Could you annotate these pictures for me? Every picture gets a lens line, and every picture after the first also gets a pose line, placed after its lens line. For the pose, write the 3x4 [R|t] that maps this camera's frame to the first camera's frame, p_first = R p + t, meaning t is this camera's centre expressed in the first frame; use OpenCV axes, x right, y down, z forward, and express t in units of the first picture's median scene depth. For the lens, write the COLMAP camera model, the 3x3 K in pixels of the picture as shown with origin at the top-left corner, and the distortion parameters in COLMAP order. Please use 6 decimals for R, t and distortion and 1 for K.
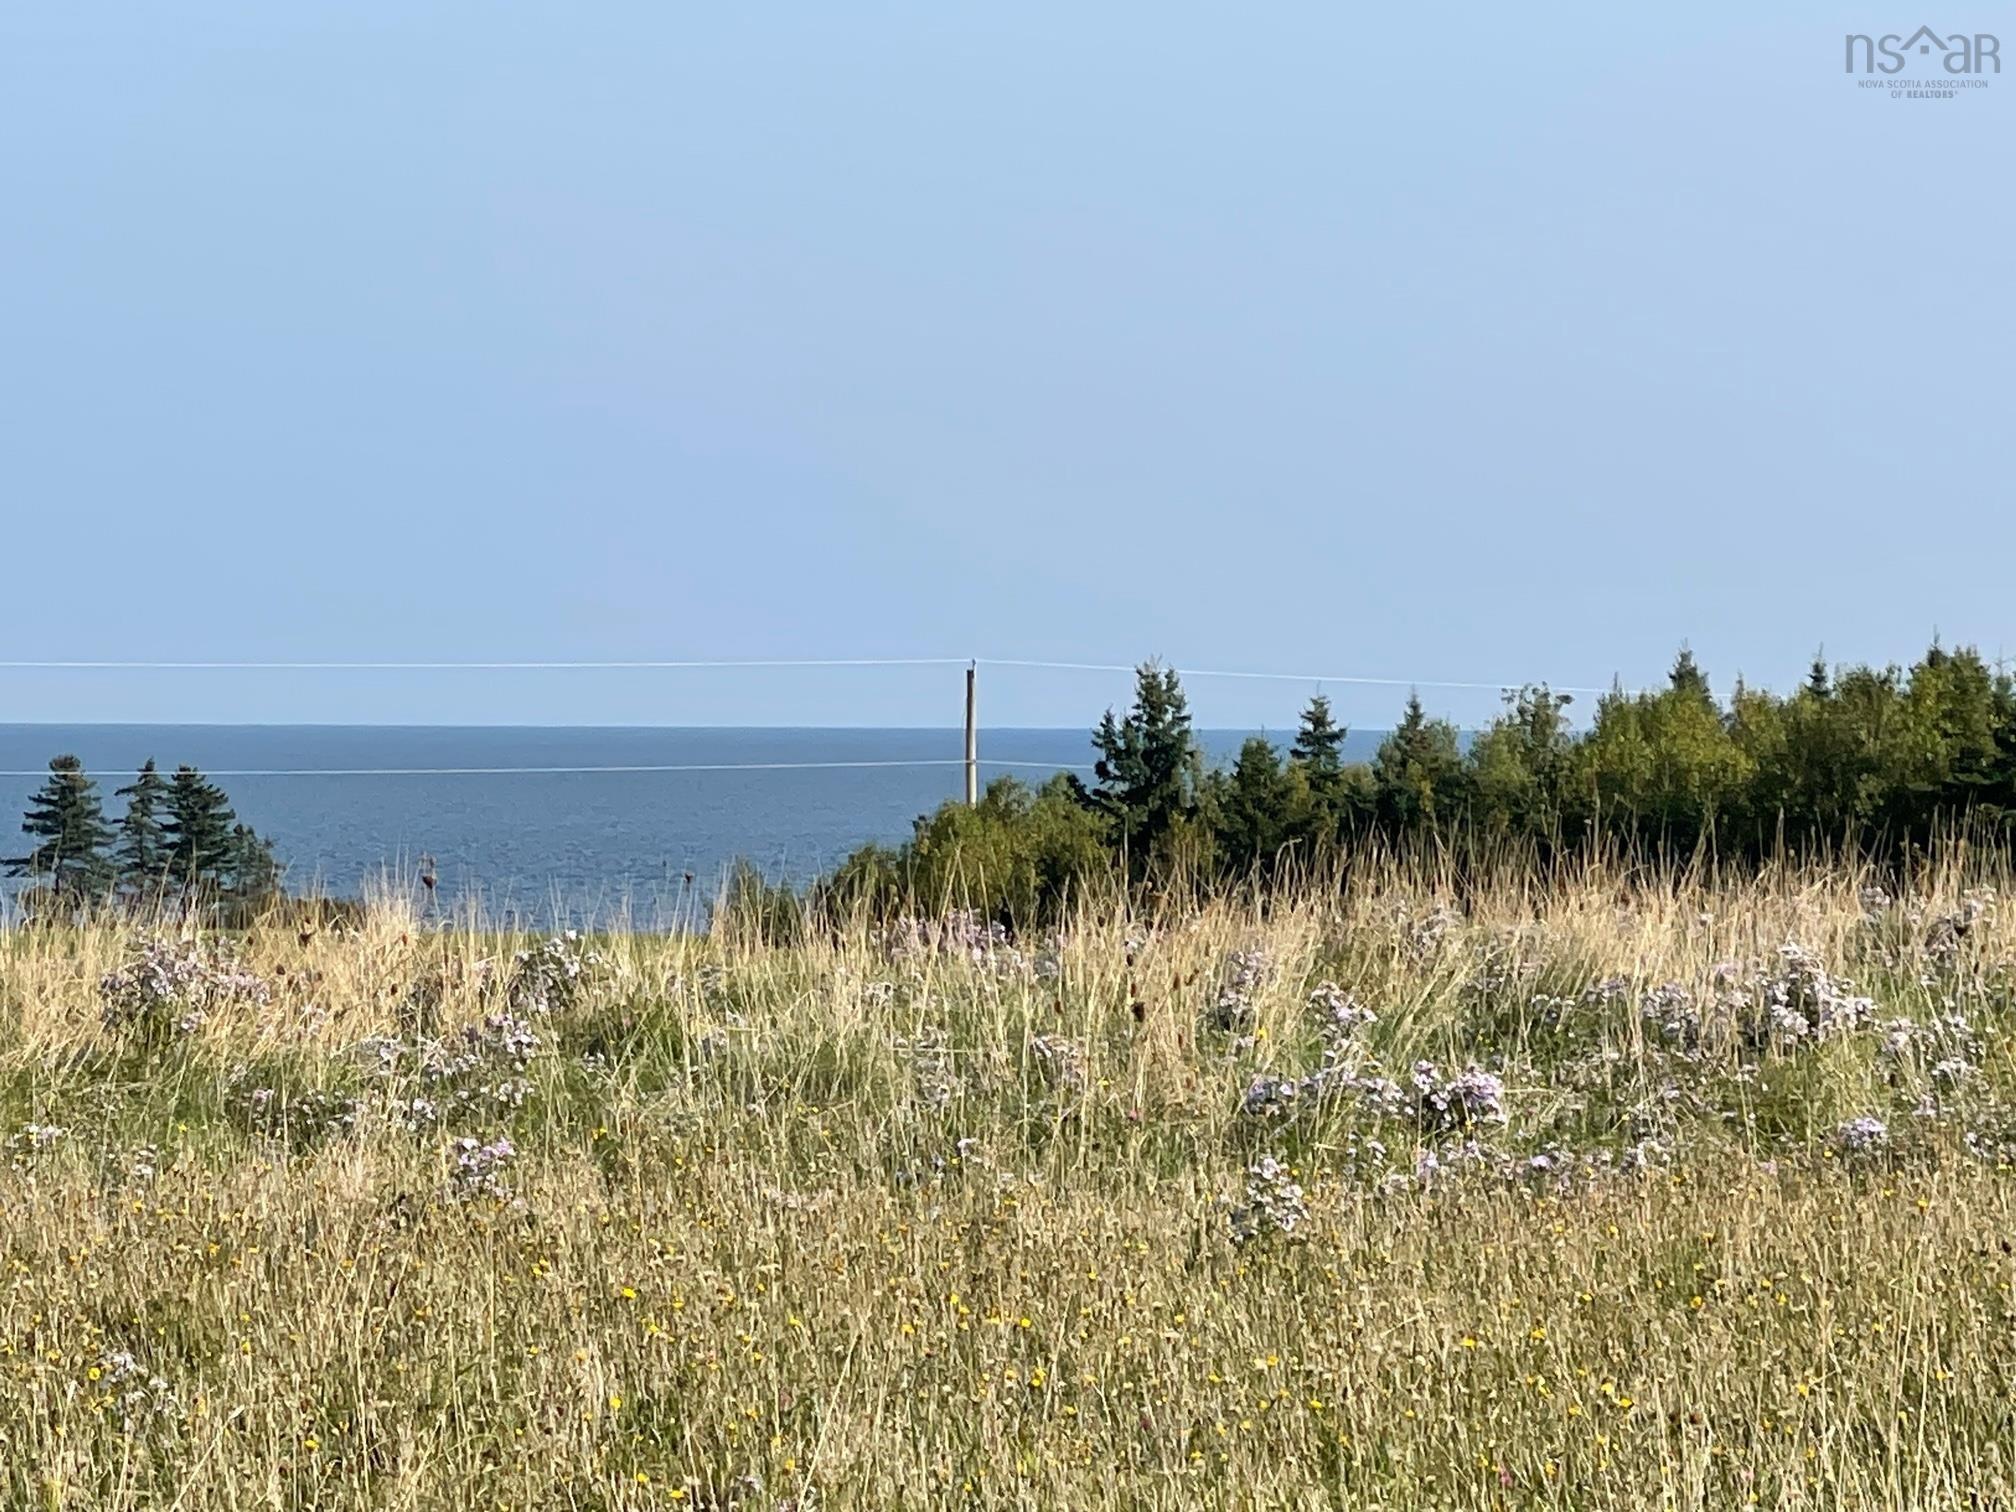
lens RADIAL K [[9413.5, 0, 1009.5], [0, 9413.5, 764.0], [0, 0, 1]] dist [0.483013, 0.000000]
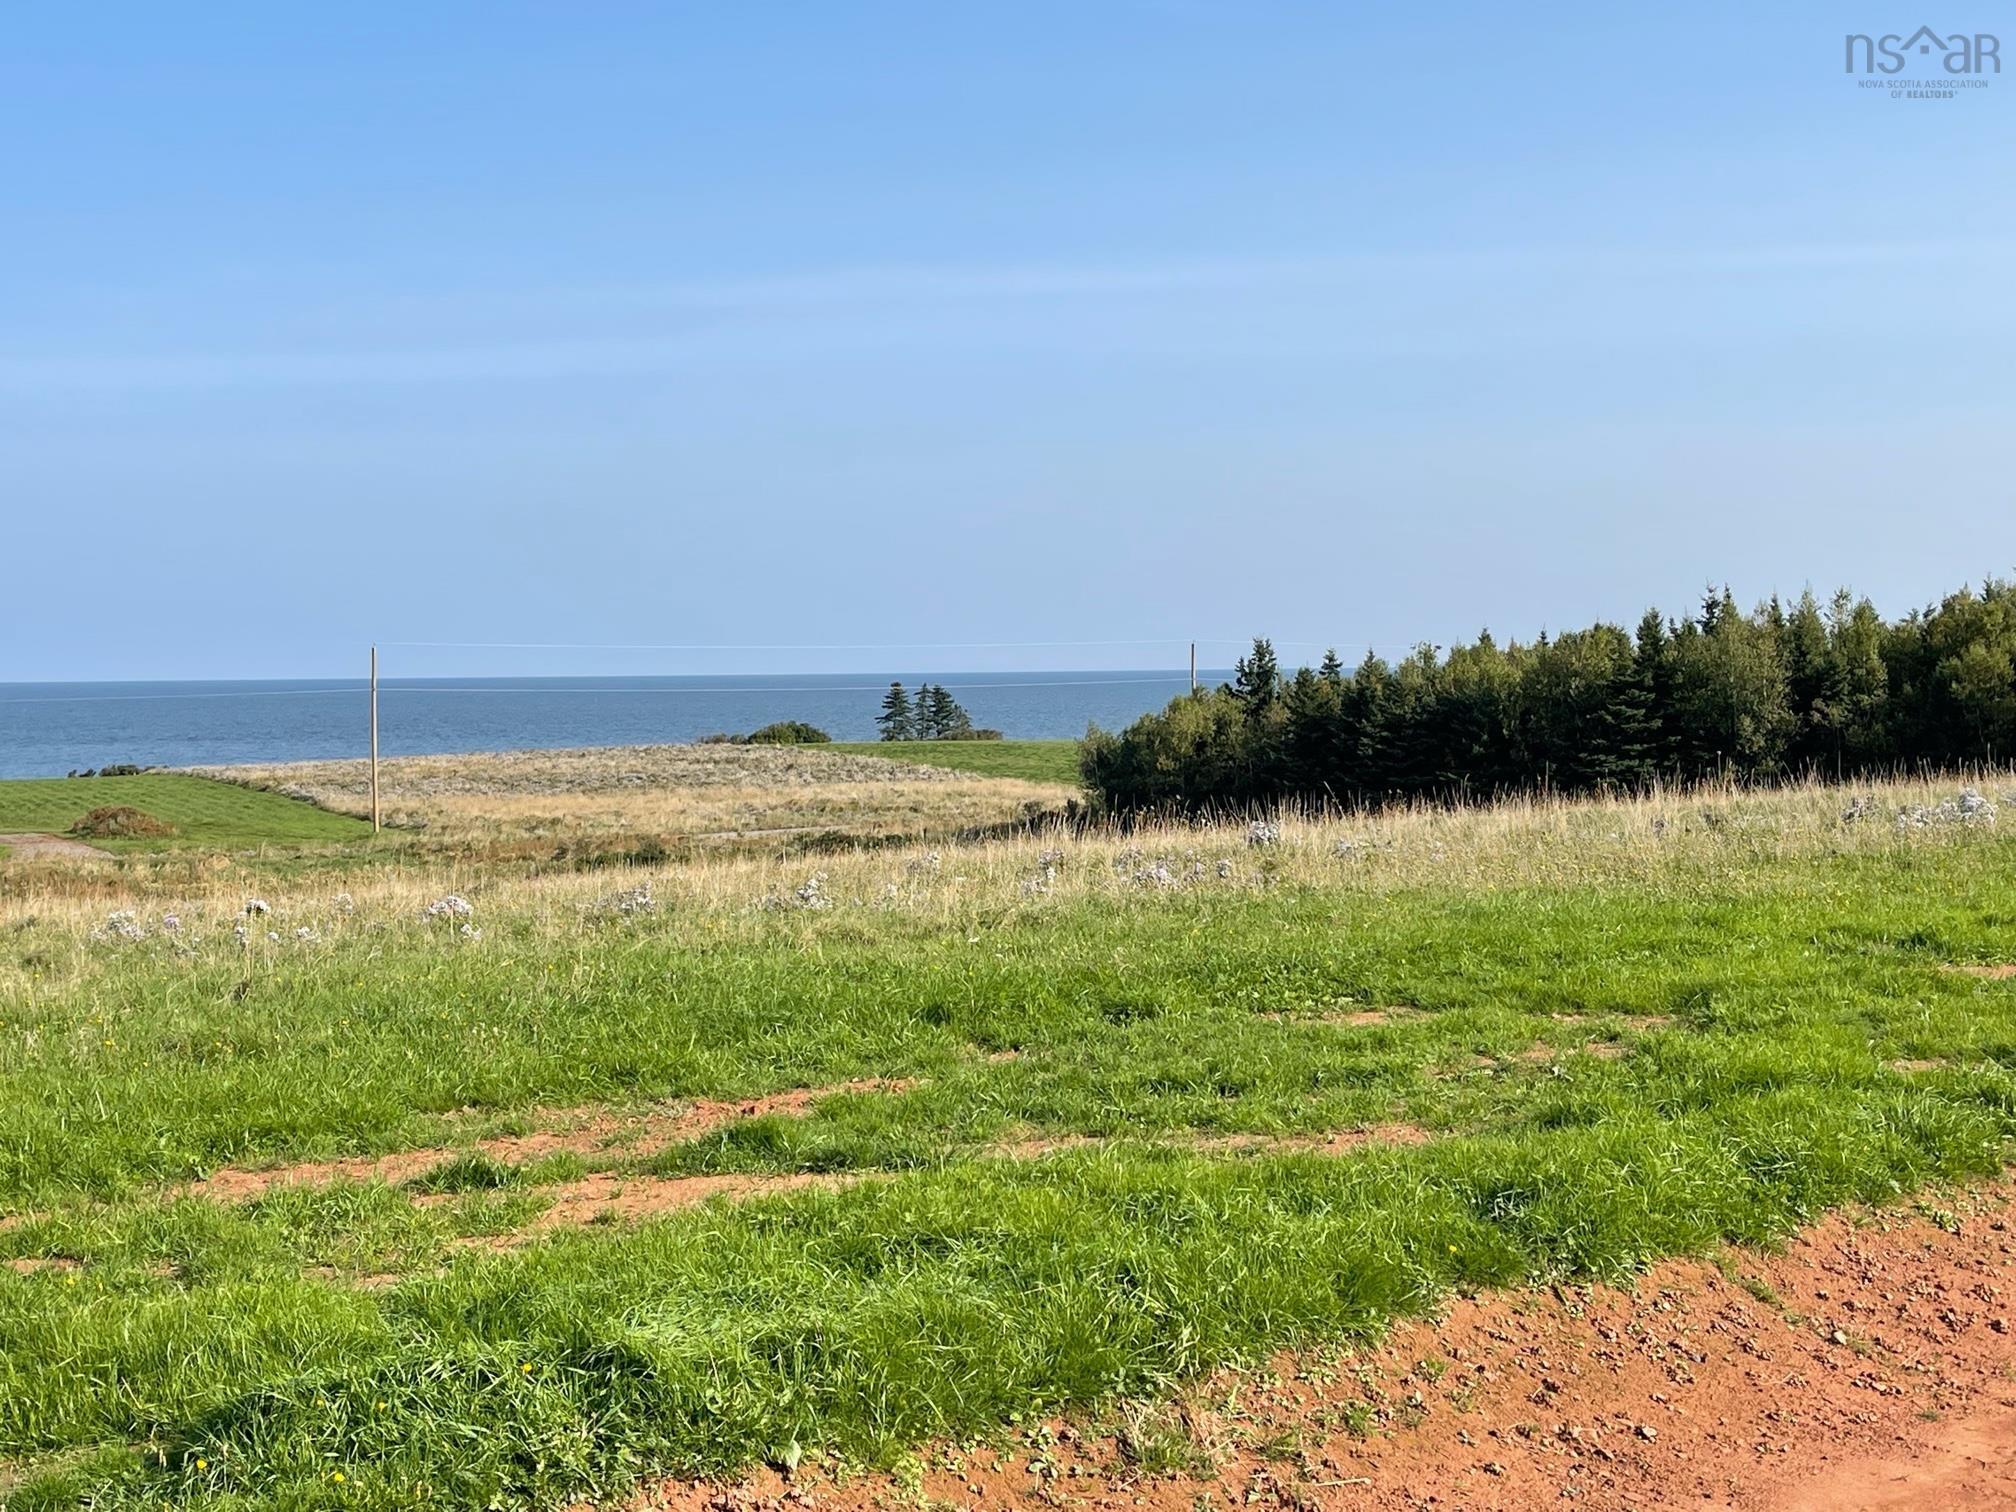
lens RADIAL K [[2690.8, 0, 1005.2], [0, 2690.8, 755.4], [0, 0, 1]] dist [0.048056, 0.000000]
pose [[0.996401, -0.013263, -0.083724, 0.007547], [0.015534, 0.999527, 0.026537, 0.000362], [0.083333, -0.027742, 0.996136, 0.318943]]
